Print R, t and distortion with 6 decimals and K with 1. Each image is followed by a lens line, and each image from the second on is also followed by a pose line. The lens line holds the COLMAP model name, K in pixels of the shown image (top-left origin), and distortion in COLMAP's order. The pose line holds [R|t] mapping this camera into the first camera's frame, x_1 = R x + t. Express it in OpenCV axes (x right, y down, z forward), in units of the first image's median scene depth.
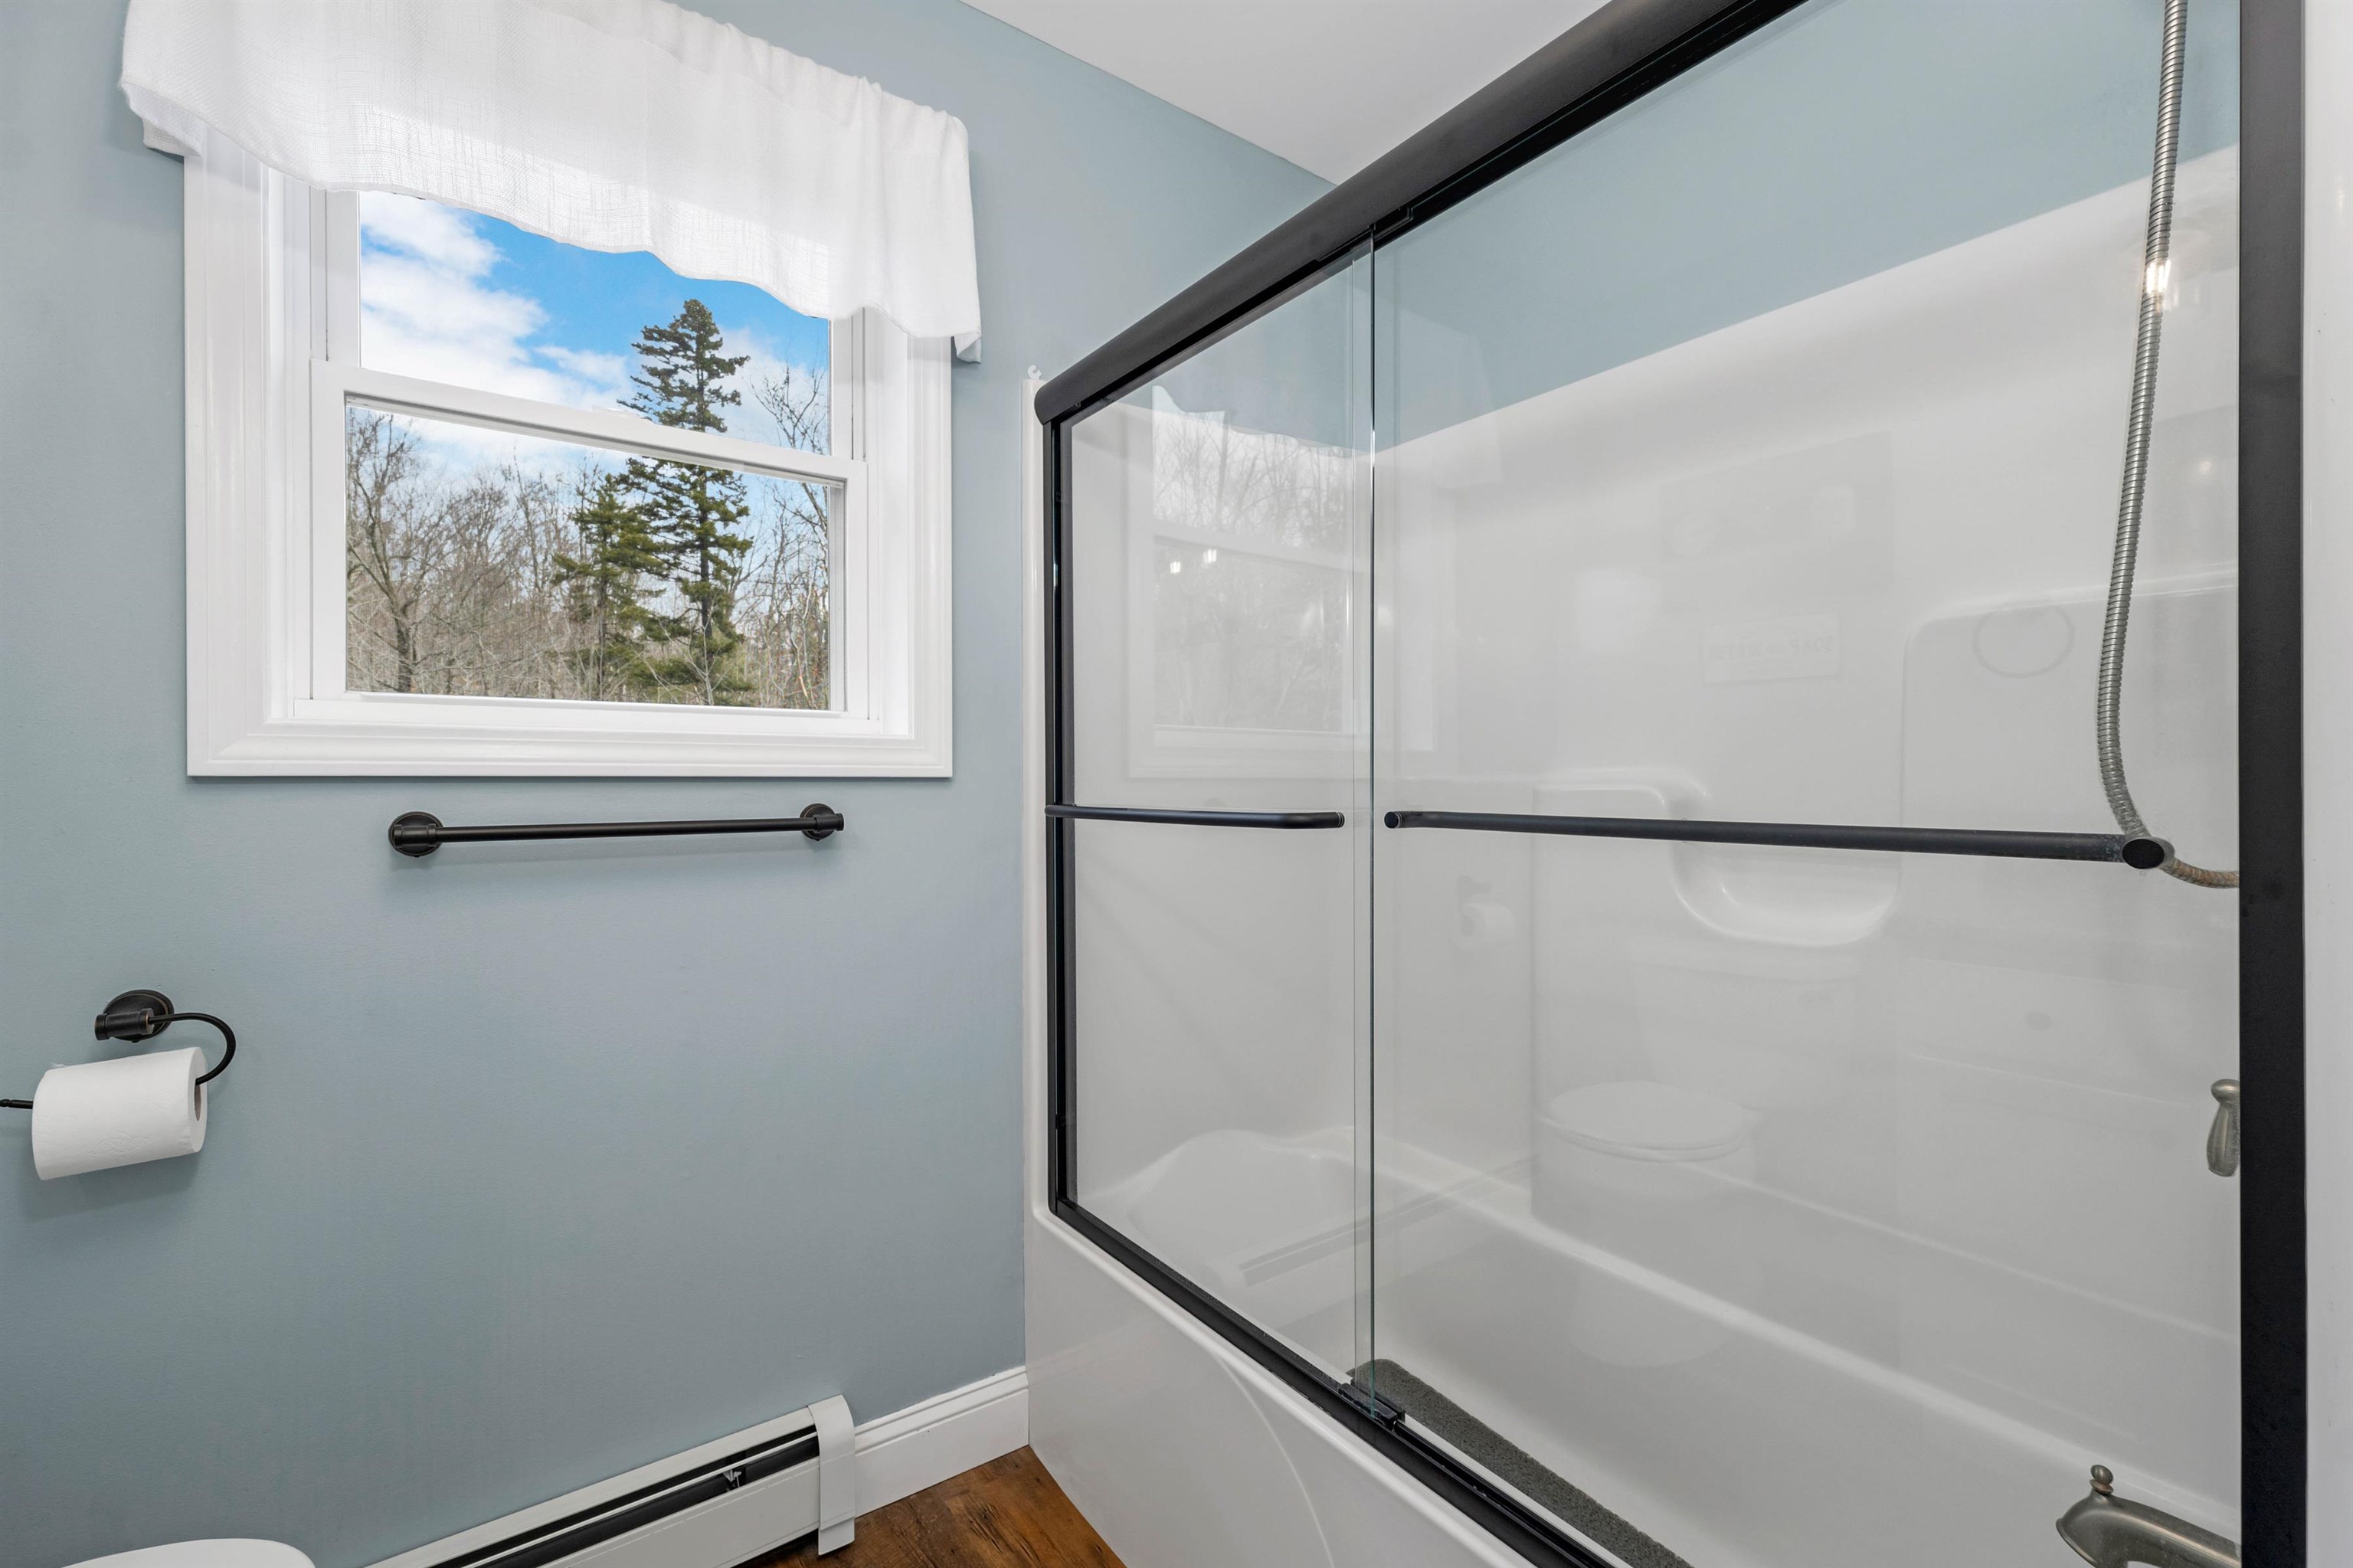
lens RADIAL K [[987.9, 0, 1175.9], [0, 987.9, 791.2], [0, 0, 1]] dist [0.000578, 0.000131]
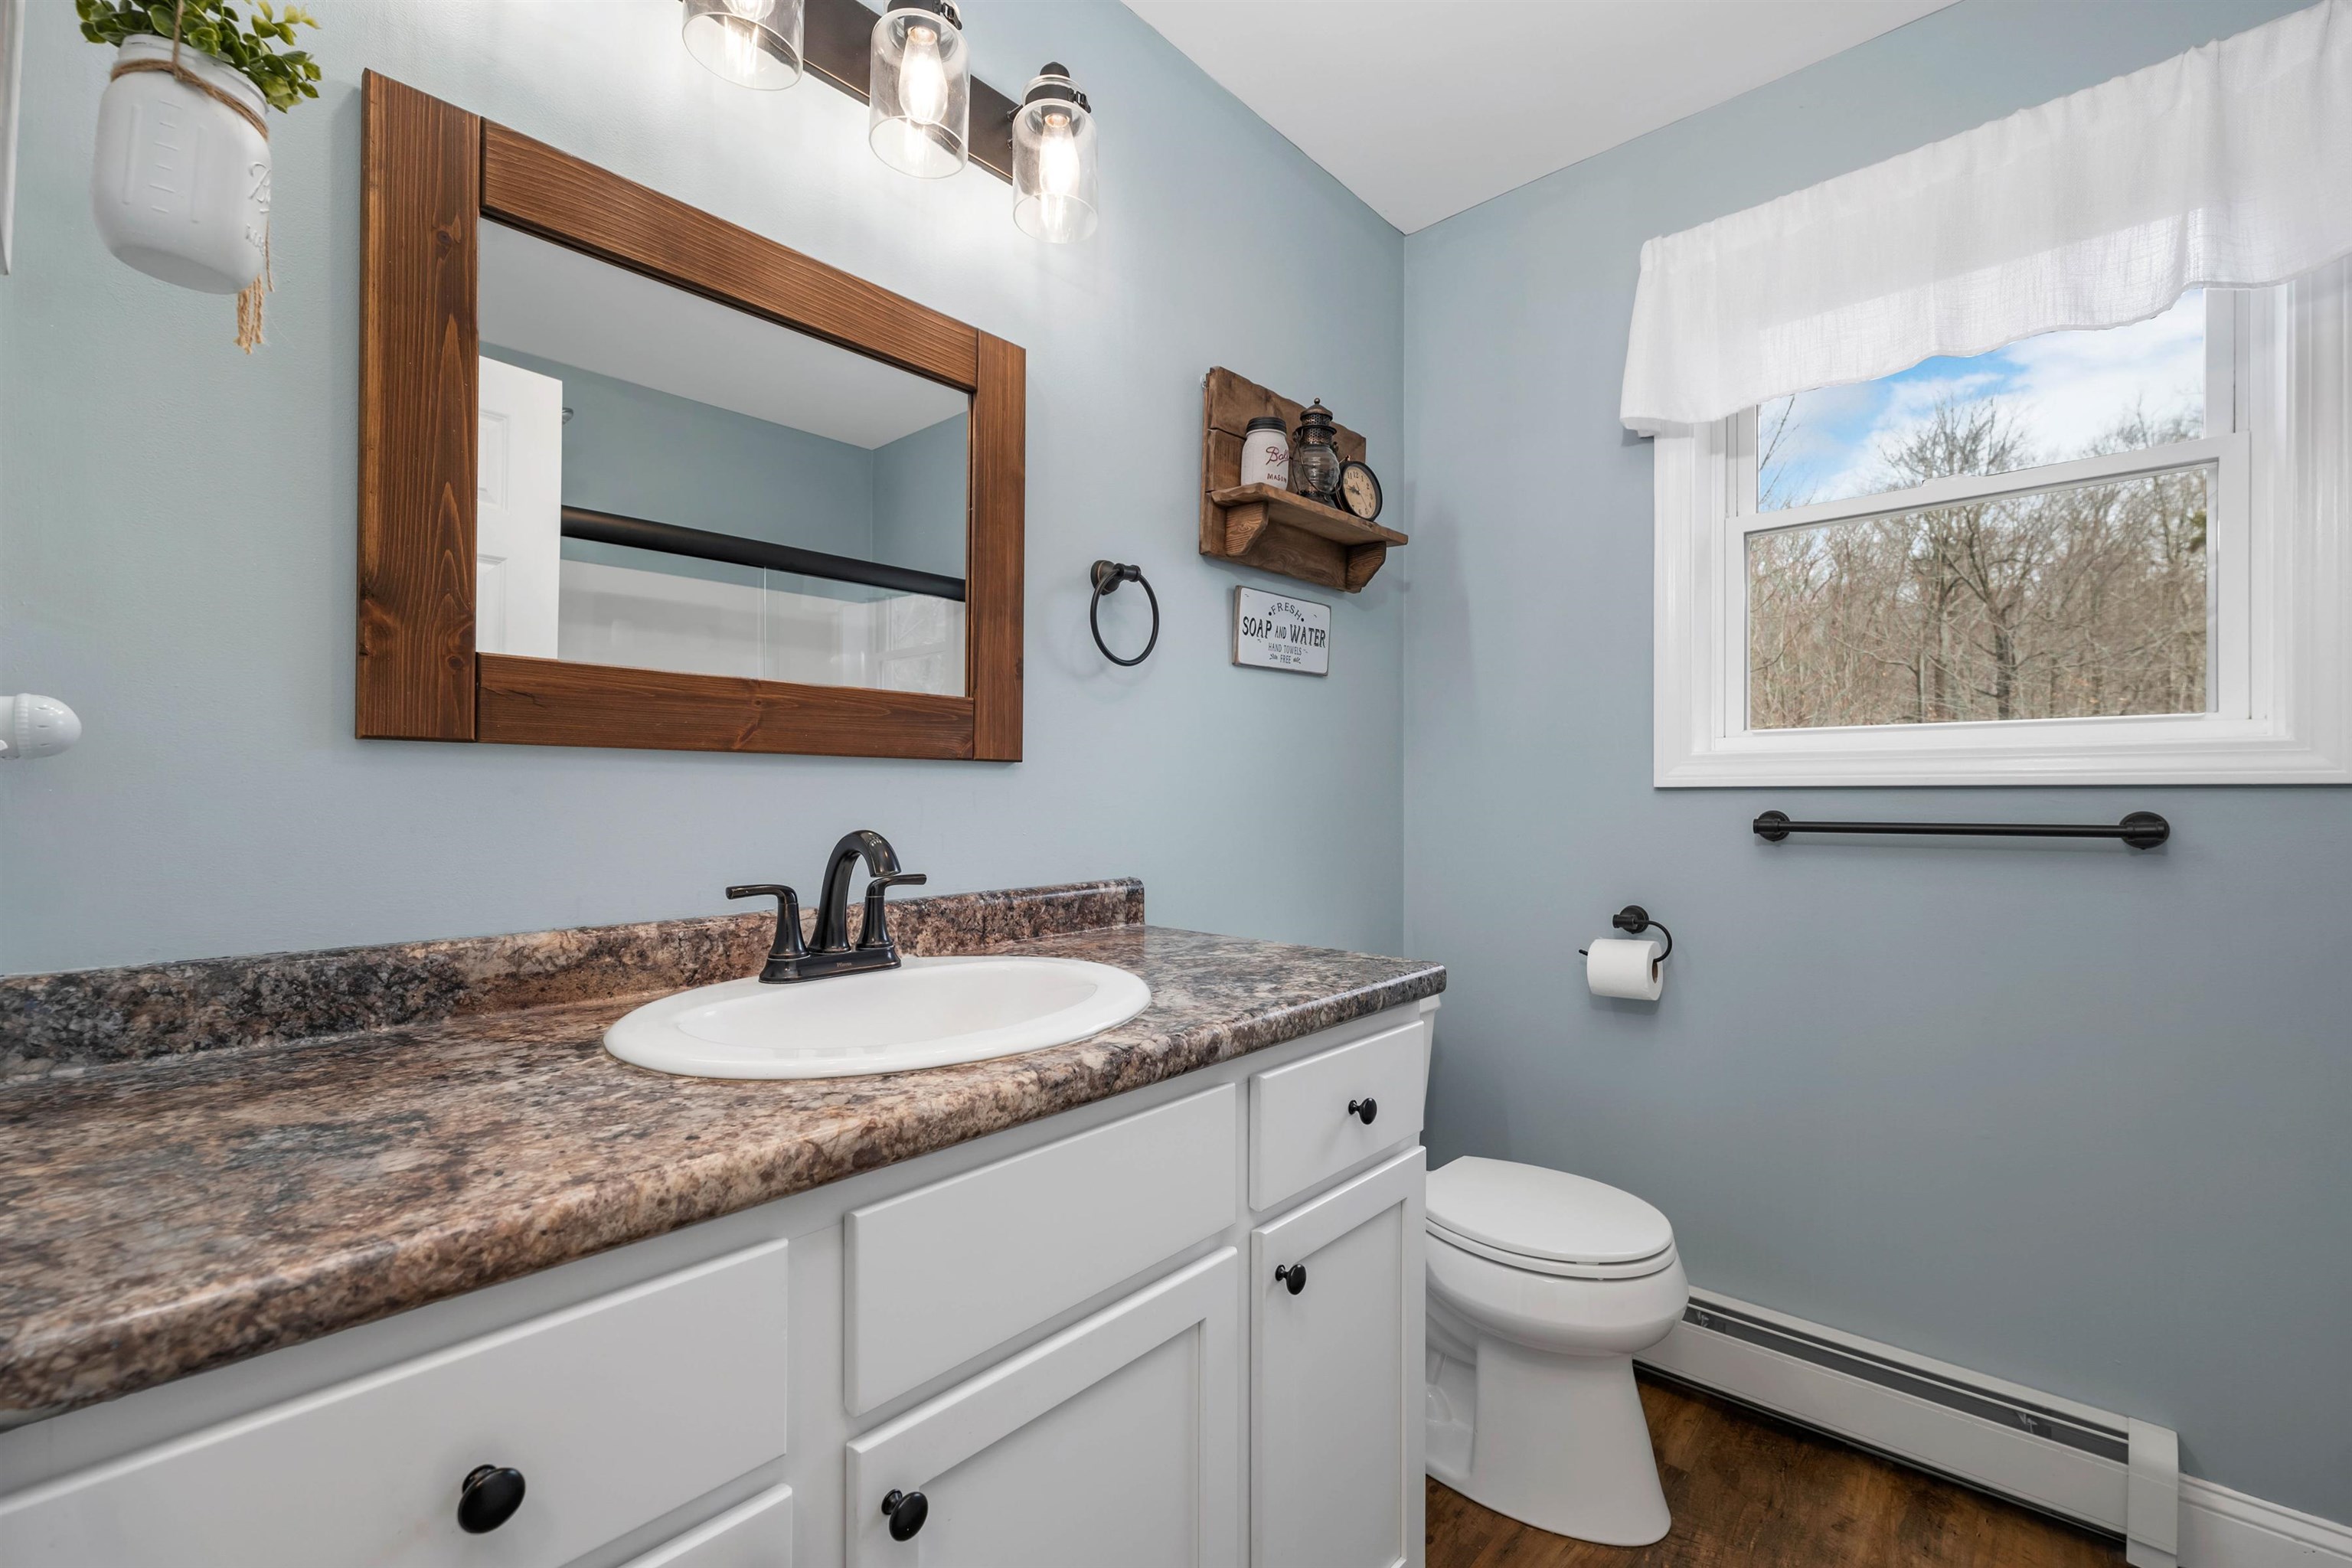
lens RADIAL K [[987.5, 0, 1175.4], [0, 987.5, 791.2], [0, 0, 1]] dist [0.000578, 0.000131]
pose [[0.205850, -0.002622, -0.978580, 0.414580], [-0.005960, 0.999975, -0.003933, 0.002618], [0.978565, 0.006642, 0.205829, -0.149653]]
